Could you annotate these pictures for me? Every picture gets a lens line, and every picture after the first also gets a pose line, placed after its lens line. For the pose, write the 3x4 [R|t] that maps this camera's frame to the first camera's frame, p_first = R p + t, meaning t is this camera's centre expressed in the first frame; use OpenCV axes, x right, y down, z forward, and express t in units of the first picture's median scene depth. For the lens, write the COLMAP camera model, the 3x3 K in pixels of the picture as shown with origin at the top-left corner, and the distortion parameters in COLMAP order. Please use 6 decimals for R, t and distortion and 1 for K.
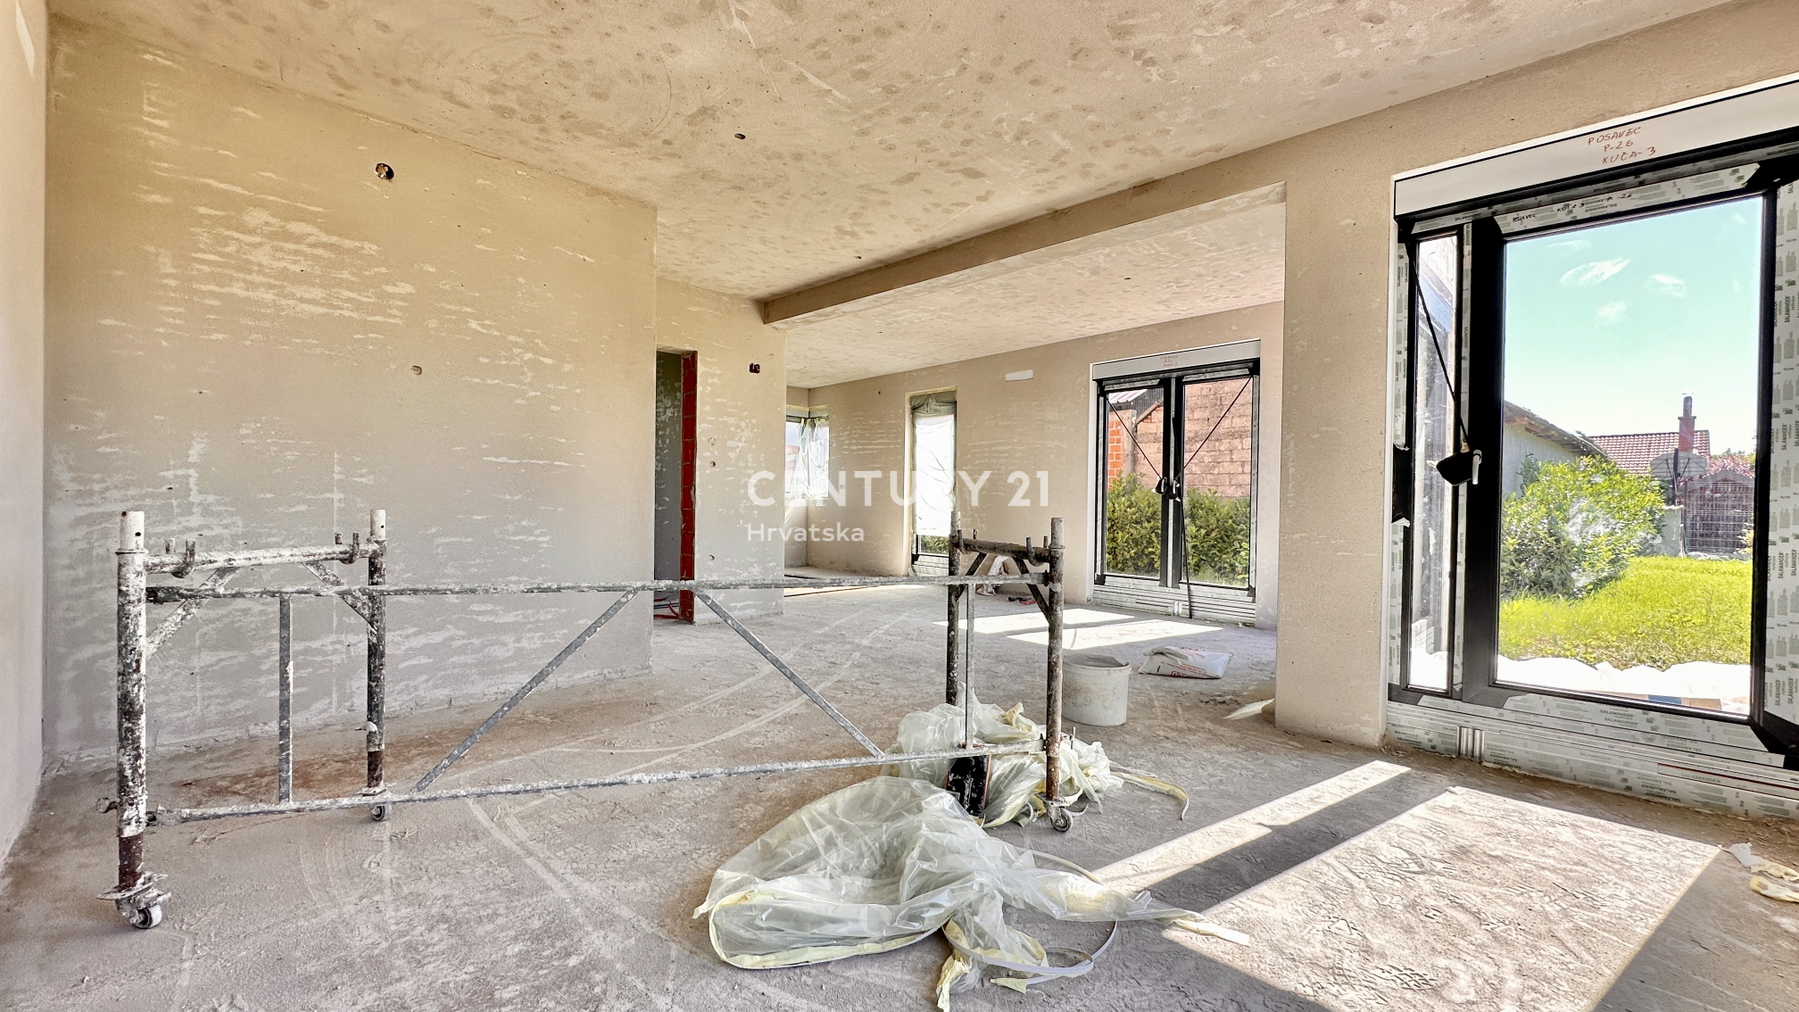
lens RADIAL K [[716.6, 0, 905.8], [0, 716.6, 505.7], [0, 0, 1]] dist [0.000177, 0.000111]
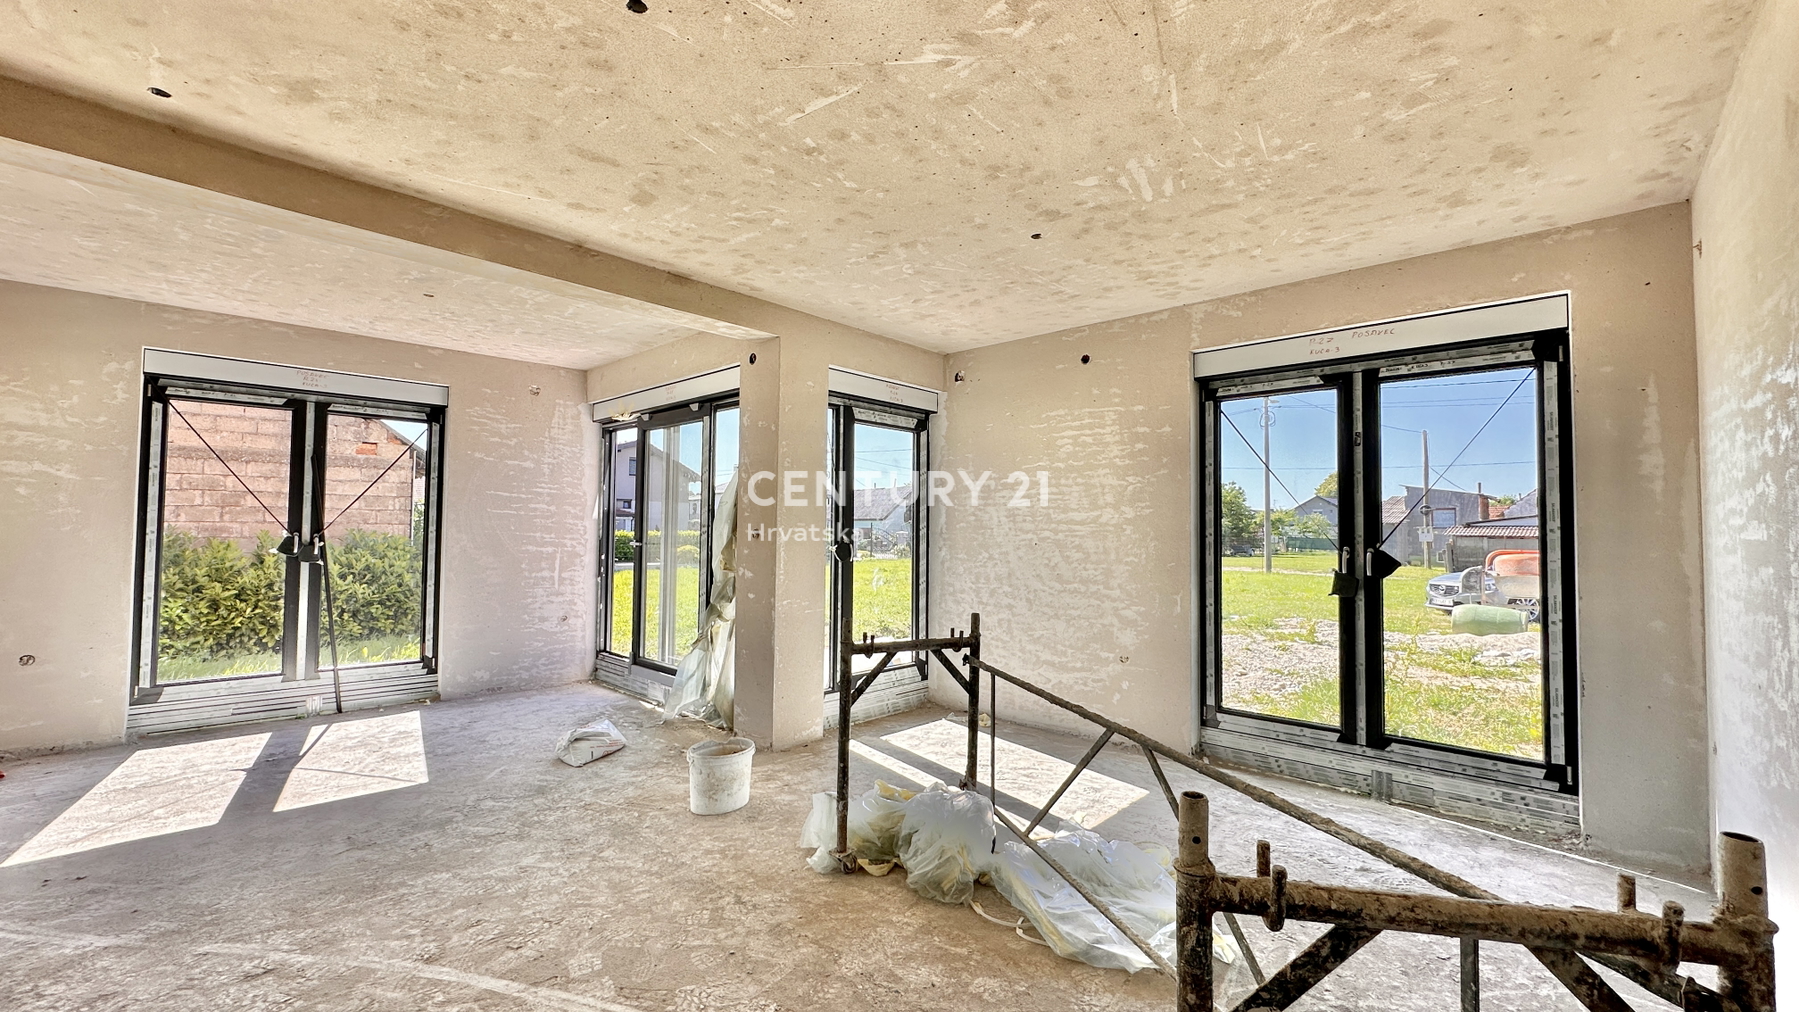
lens RADIAL K [[720.3, 0, 890.3], [0, 720.3, 509.9], [0, 0, 1]] dist [-0.001303, -0.000015]
pose [[-0.014054, 0.016726, 0.999761, -0.703485], [-0.003270, 0.999854, -0.016774, -0.094680], [-0.999896, -0.003505, -0.013997, 0.709293]]
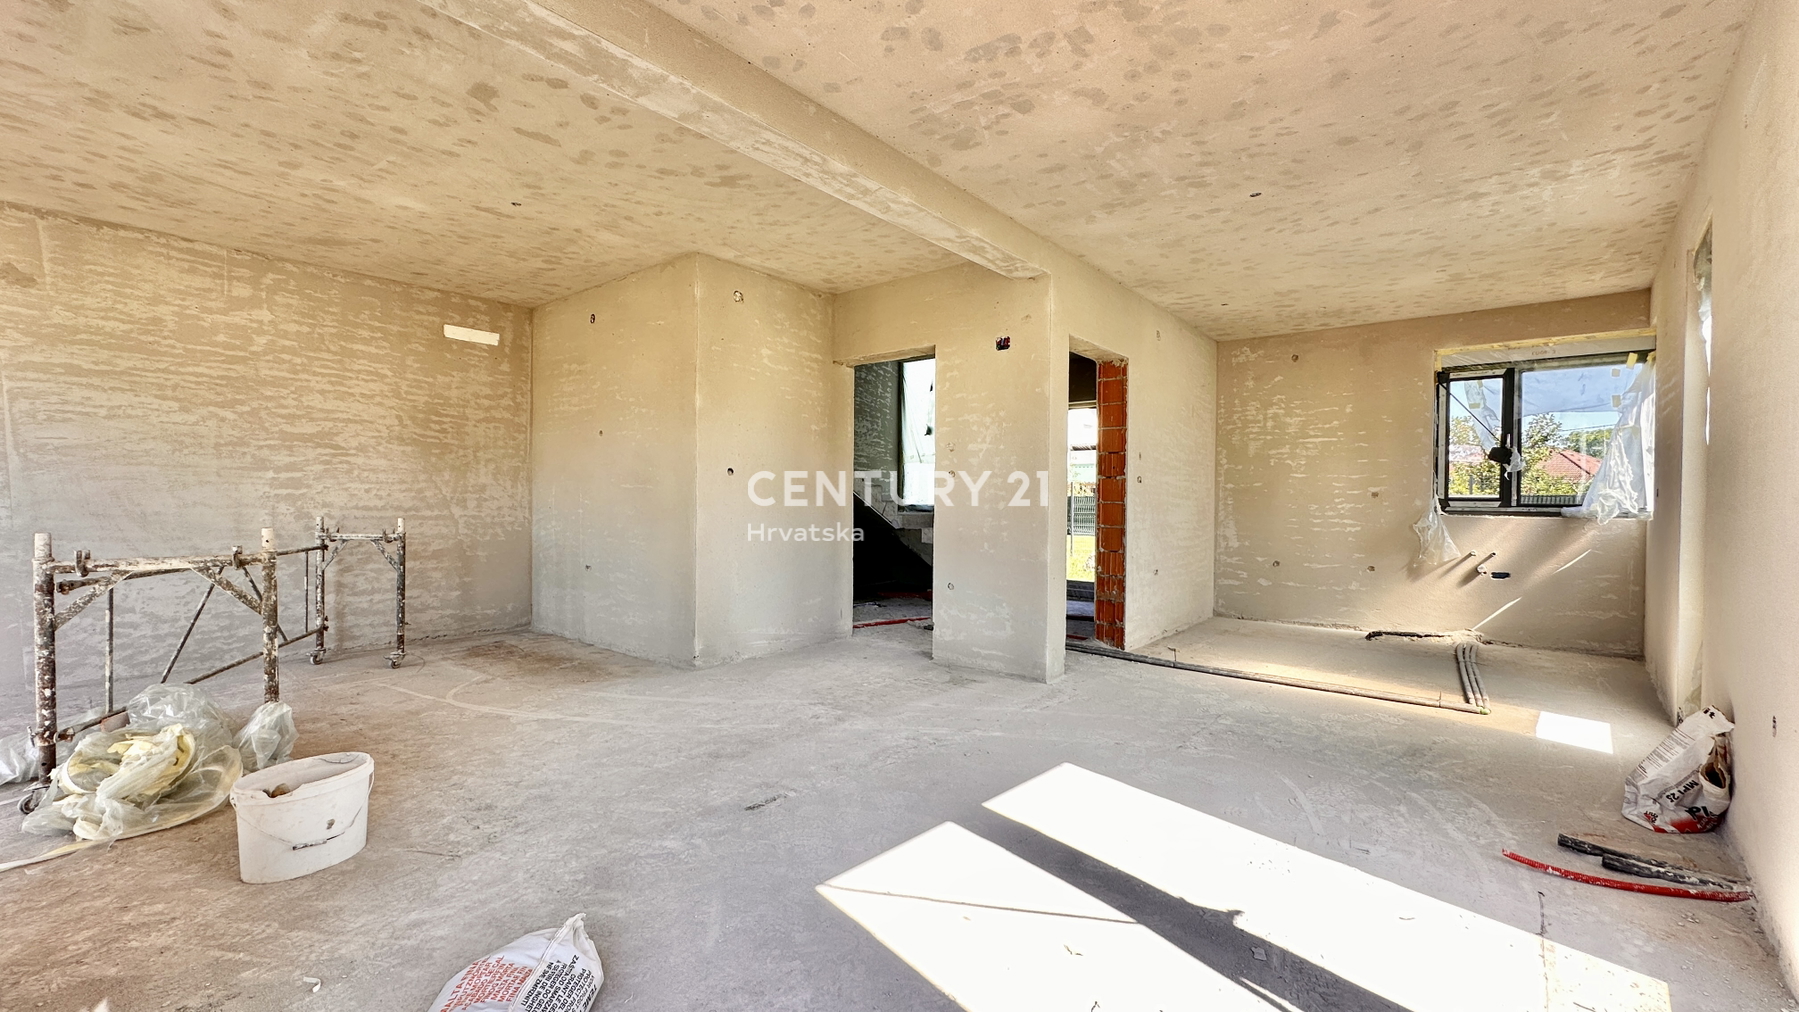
lens RADIAL K [[721.7, 0, 896.2], [0, 721.7, 505.3], [0, 0, 1]] dist [-0.002194, 0.000157]
pose [[0.082266, -0.003463, -0.996604, 0.869481], [-0.016633, 0.999850, -0.004848, -0.025849], [0.996472, 0.016976, 0.082196, 1.345020]]
